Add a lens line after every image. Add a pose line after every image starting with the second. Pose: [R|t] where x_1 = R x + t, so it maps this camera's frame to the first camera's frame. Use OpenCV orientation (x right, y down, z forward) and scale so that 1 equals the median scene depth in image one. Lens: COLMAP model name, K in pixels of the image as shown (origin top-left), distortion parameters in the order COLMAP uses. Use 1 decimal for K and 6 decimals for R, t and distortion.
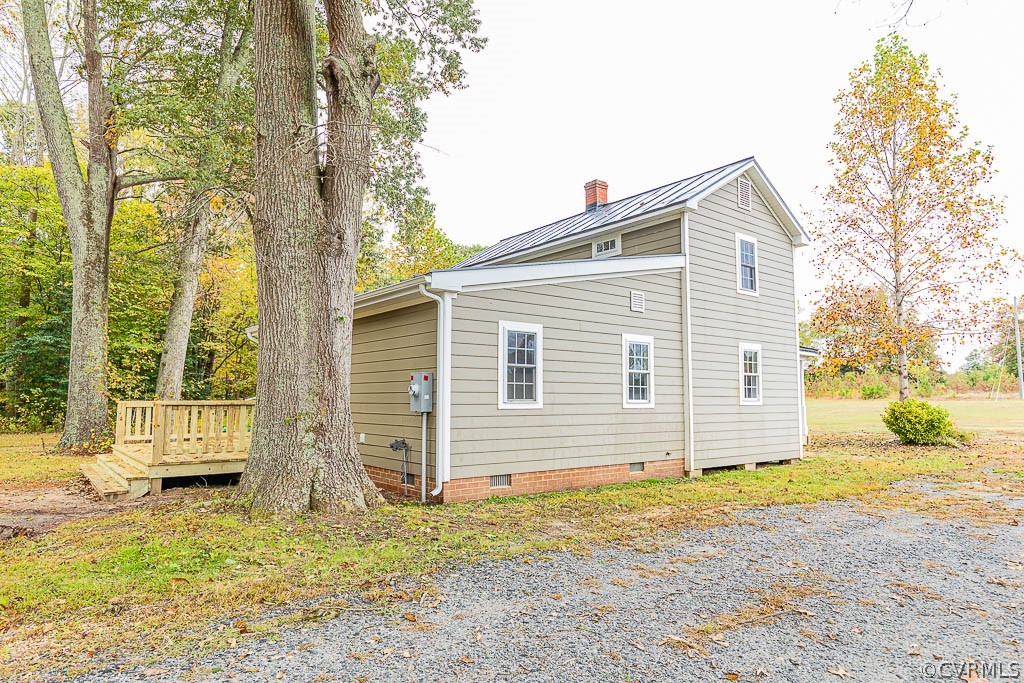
lens RADIAL K [[621.7, 0, 513.0], [0, 621.7, 343.7], [0, 0, 1]] dist [-0.007227, -0.000521]
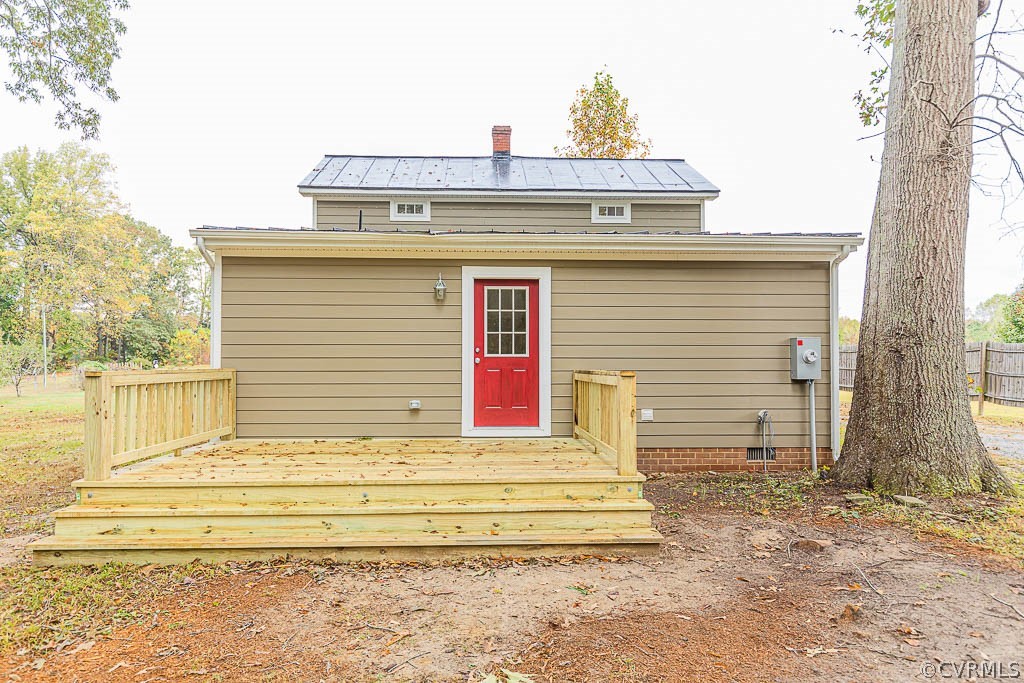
lens RADIAL K [[644.9, 0, 509.1], [0, 644.9, 350.8], [0, 0, 1]] dist [0.009403, -0.000635]
pose [[0.592333, 0.020196, 0.805440, -0.743323], [-0.075521, 0.996676, 0.030549, 0.043680], [-0.802146, -0.078922, 0.591889, 0.487879]]
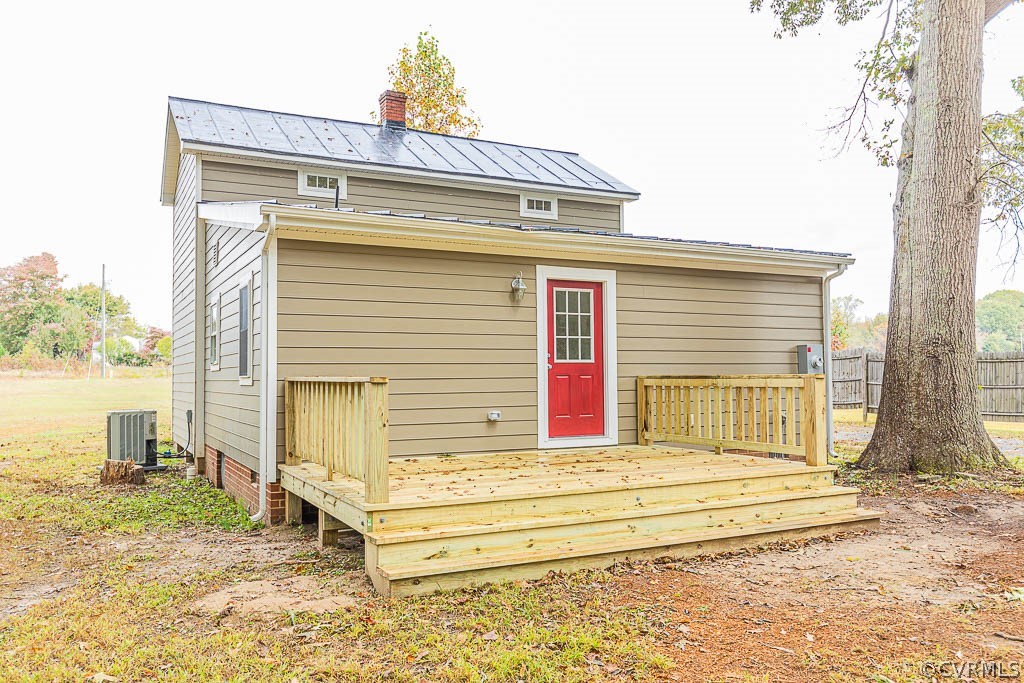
lens RADIAL K [[809.8, 0, 514.2], [0, 809.8, 339.8], [0, 0, 1]] dist [-0.001134, 0.003126]
pose [[0.193300, 0.043434, 0.980178, -0.975707], [-0.083029, 0.996160, -0.027769, 0.072558], [-0.977620, -0.076015, 0.196165, 0.761933]]
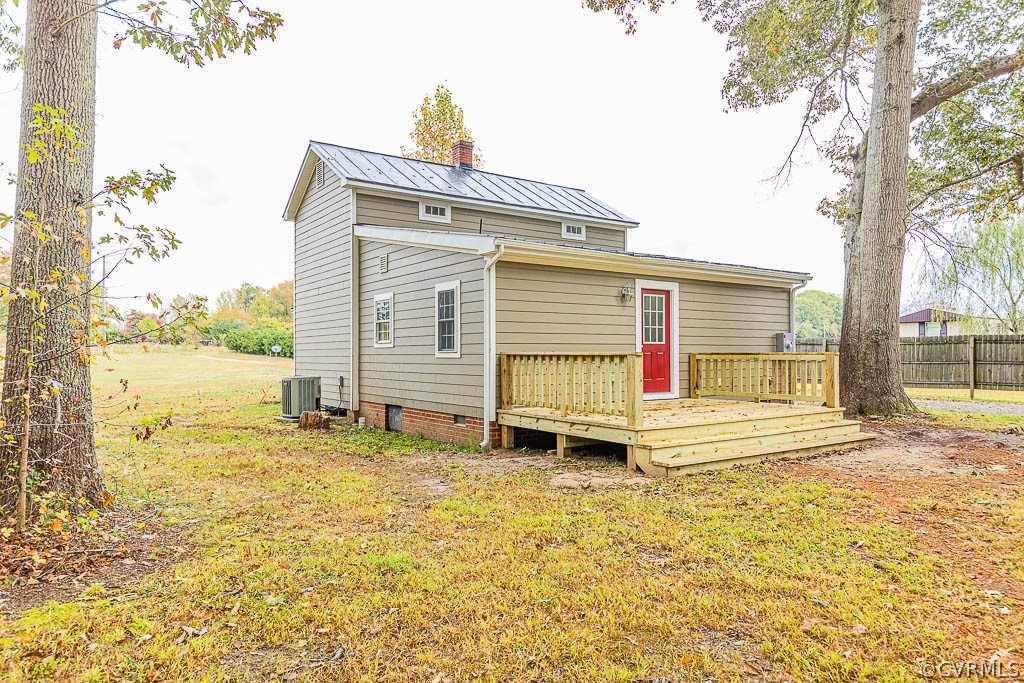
lens RADIAL K [[668.2, 0, 510.2], [0, 668.2, 339.9], [0, 0, 1]] dist [-0.002446, -0.003525]
pose [[0.066213, 0.021196, 0.997580, -1.166453], [-0.090284, 0.995801, -0.015165, 0.094352], [-0.993713, -0.089062, 0.067848, 0.982387]]
